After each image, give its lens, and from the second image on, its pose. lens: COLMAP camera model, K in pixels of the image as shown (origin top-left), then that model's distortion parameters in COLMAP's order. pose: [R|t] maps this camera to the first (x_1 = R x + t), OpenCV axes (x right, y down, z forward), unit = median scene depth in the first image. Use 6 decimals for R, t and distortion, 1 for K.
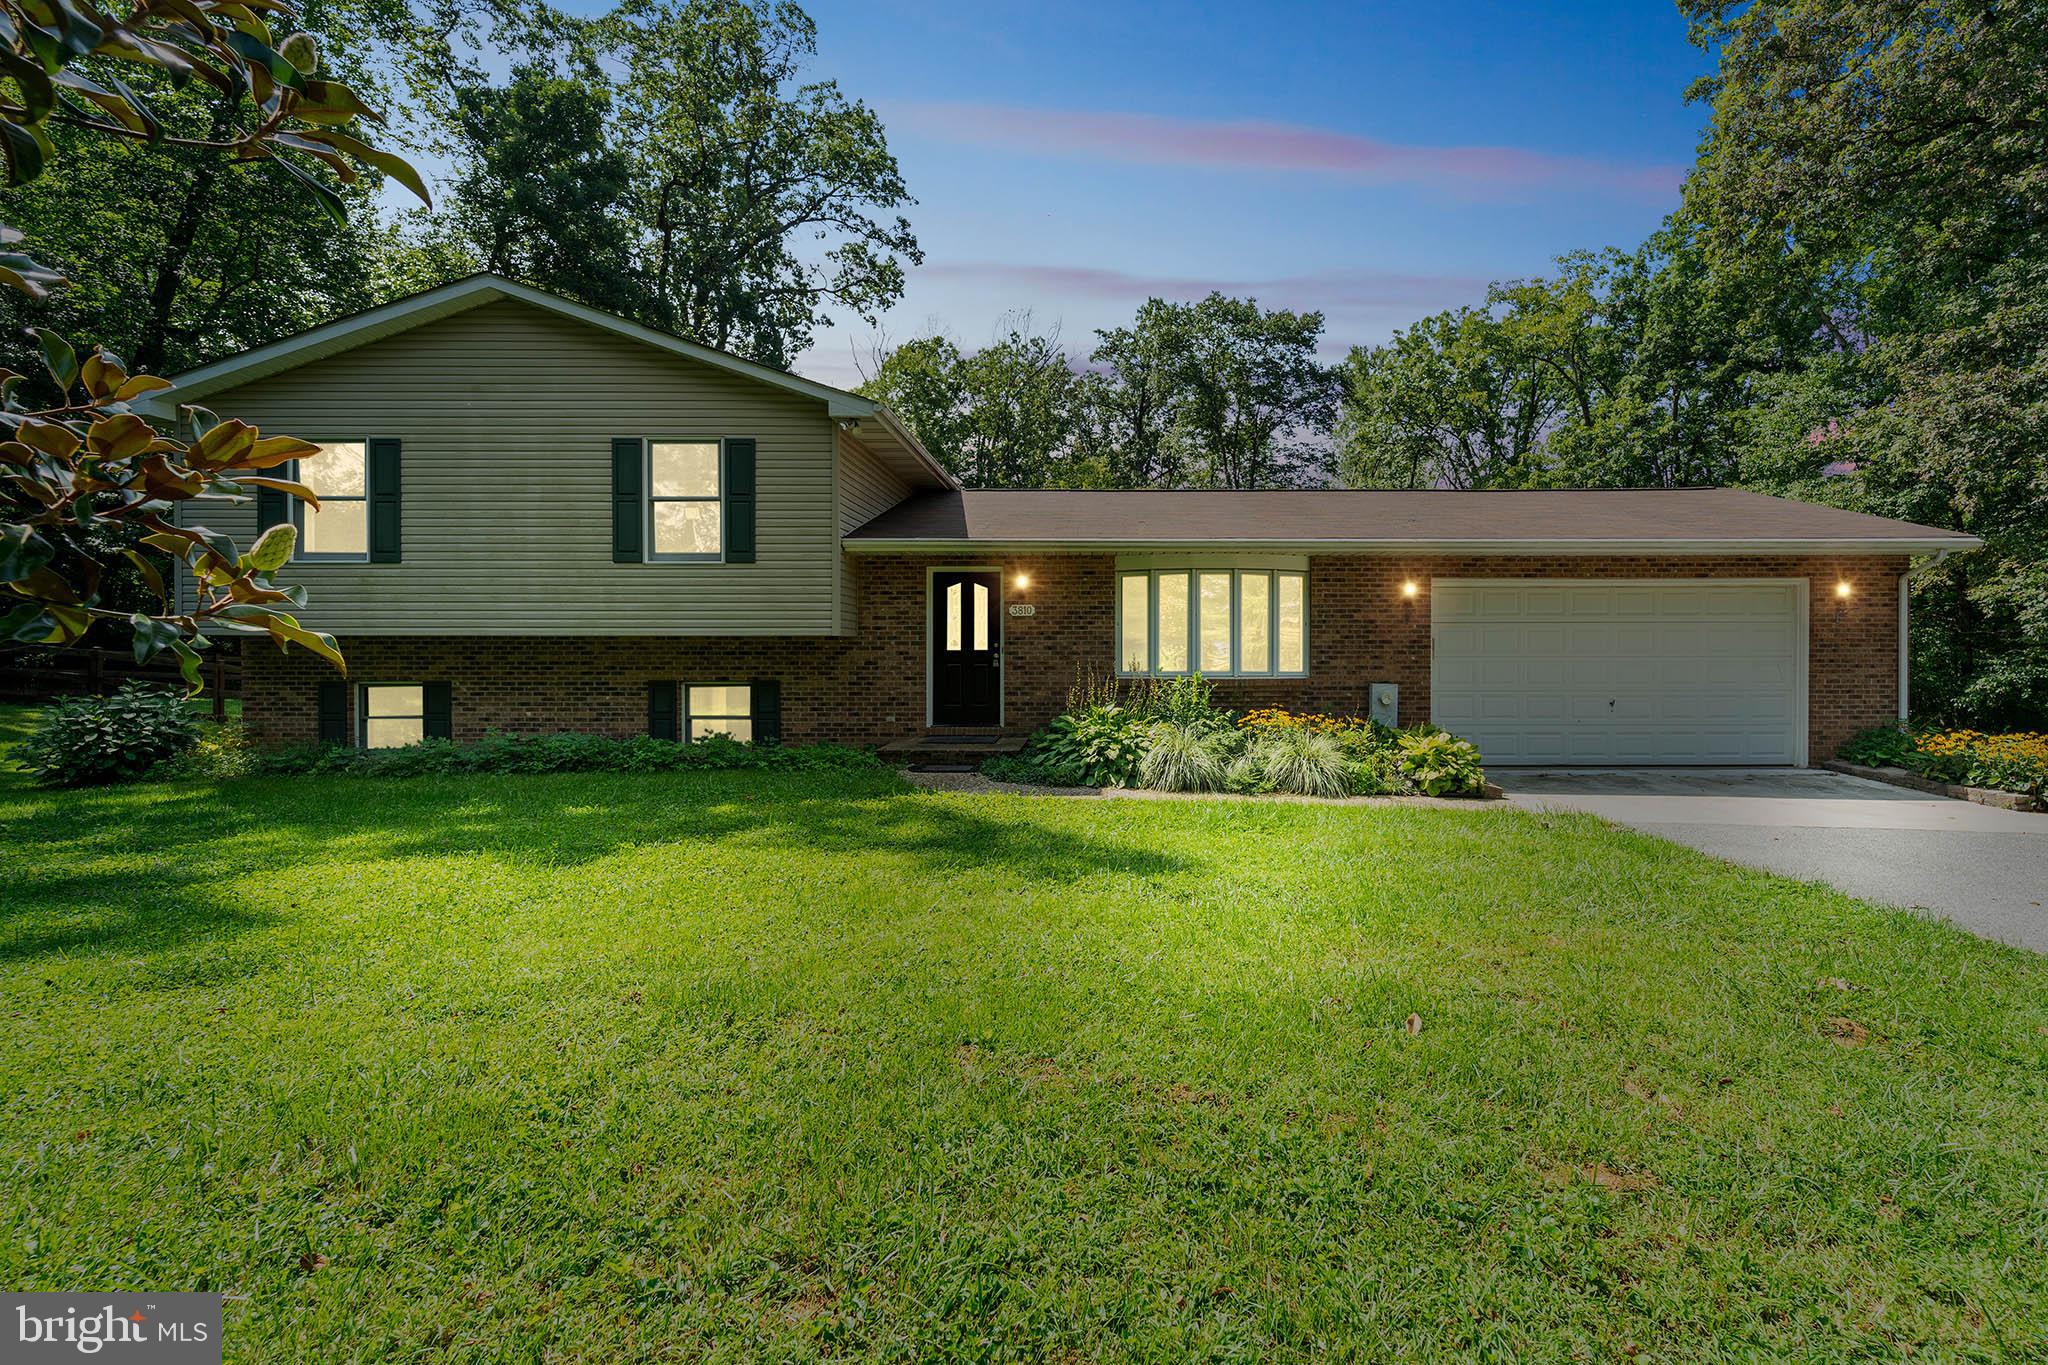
lens RADIAL K [[828.2, 0, 1022.0], [0, 828.2, 673.7], [0, 0, 1]] dist [-0.000375, -0.002201]
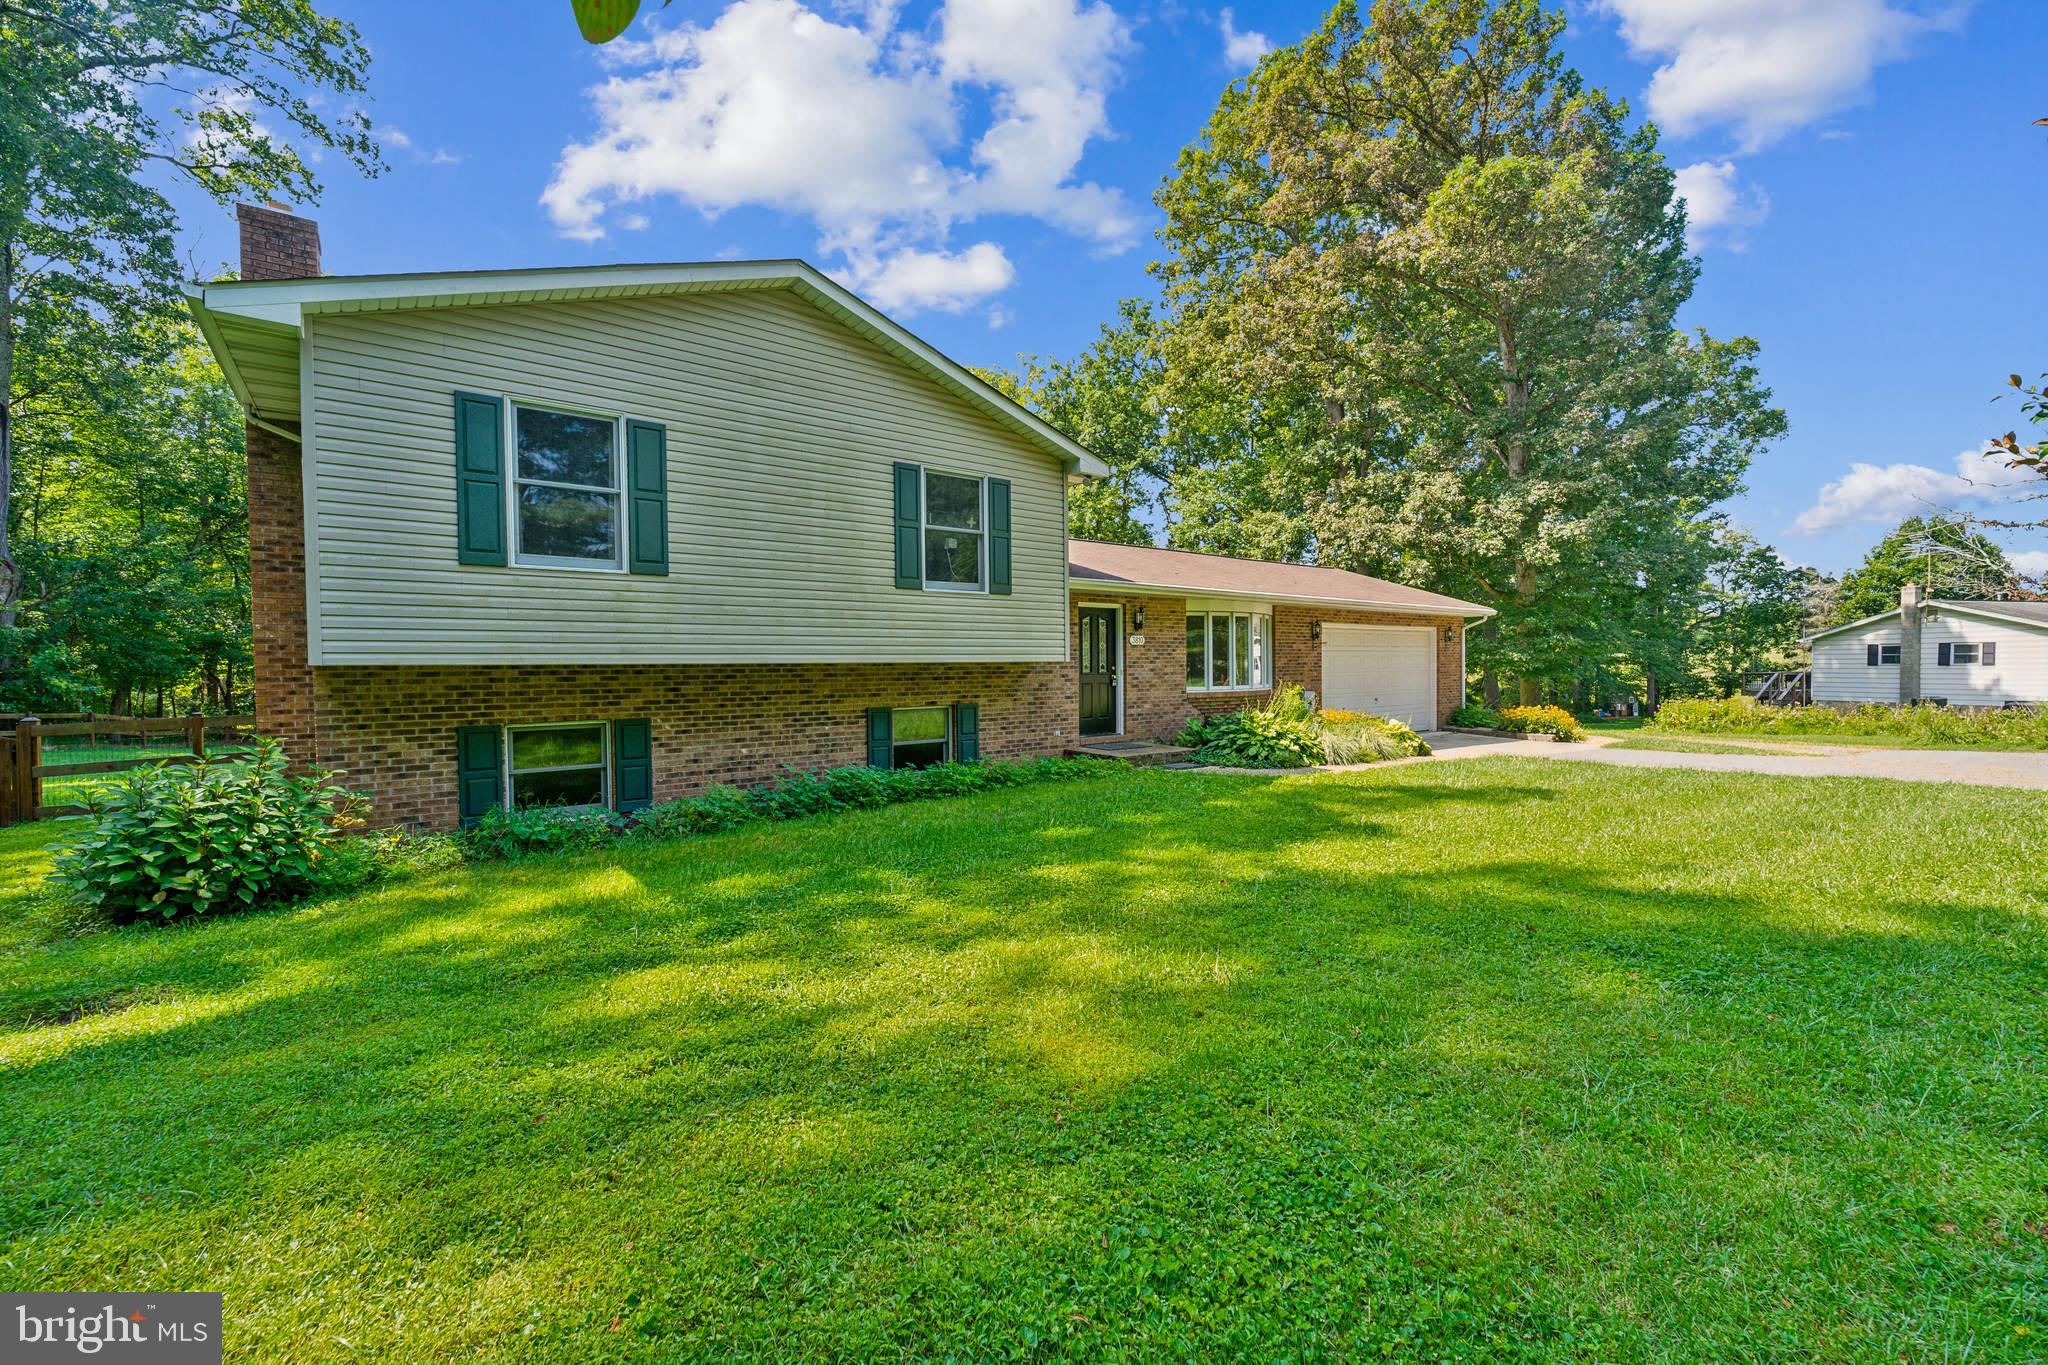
lens RADIAL K [[828.2, 0, 1016.7], [0, 828.2, 679.6], [0, 0, 1]] dist [-0.000375, -0.002201]
pose [[0.786536, -0.018575, 0.617266, -0.910255], [0.019449, 0.999797, 0.005304, -0.026446], [-0.617239, 0.007833, 0.786737, 0.129005]]
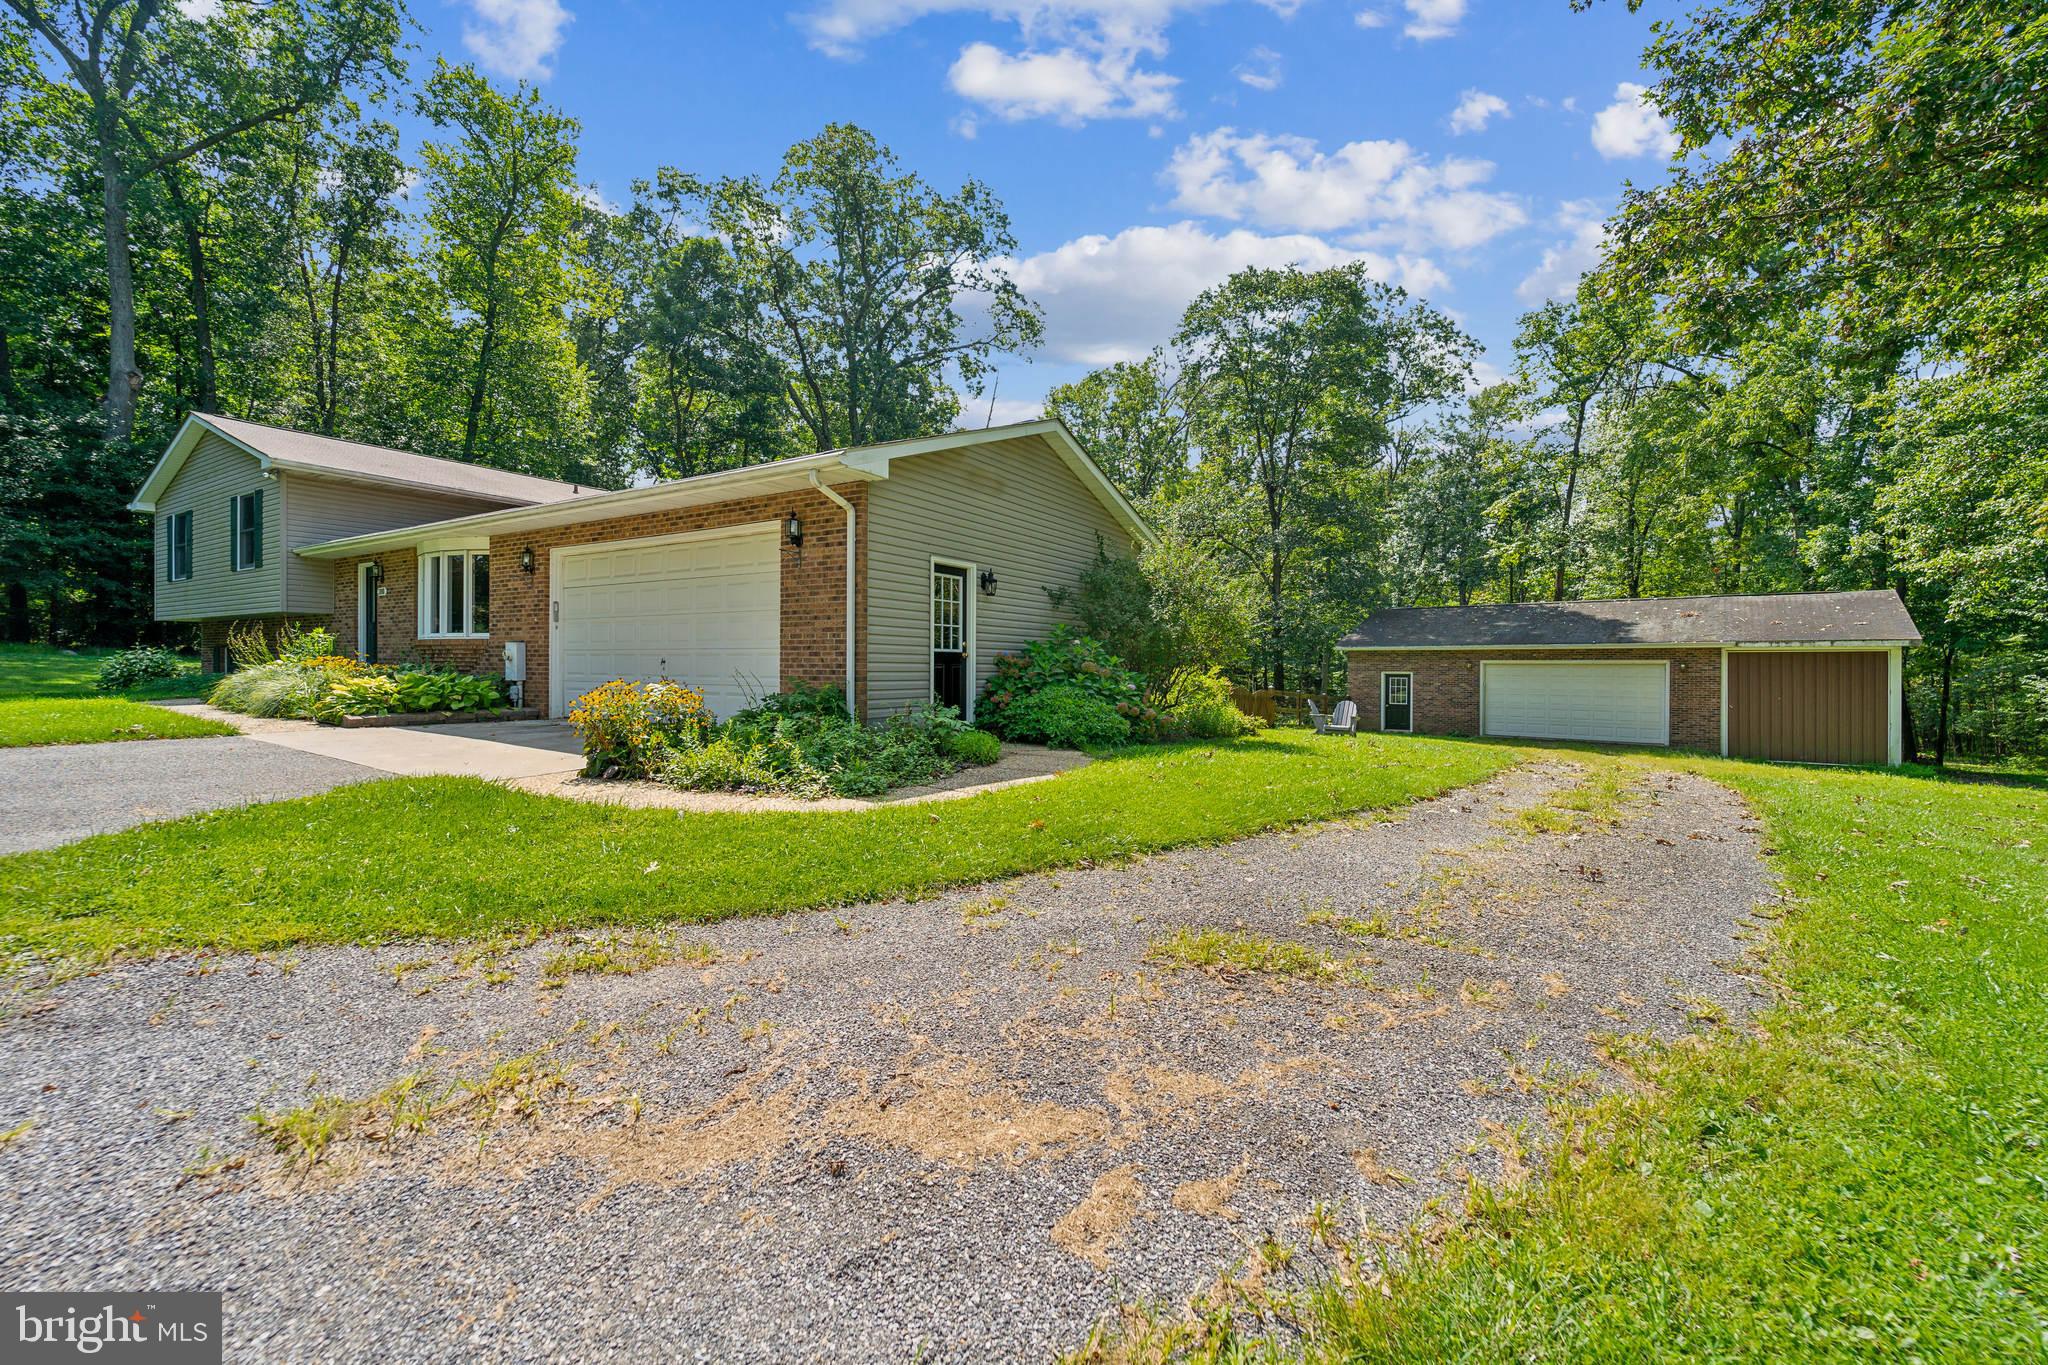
lens RADIAL K [[828.2, 0, 1036.7], [0, 828.2, 666.3], [0, 0, 1]] dist [-0.000375, -0.002201]
pose [[0.859238, 0.007854, -0.511516, 1.635665], [-0.017510, 0.999748, -0.014062, 0.047966], [0.511277, 0.021040, 0.859159, 0.388095]]
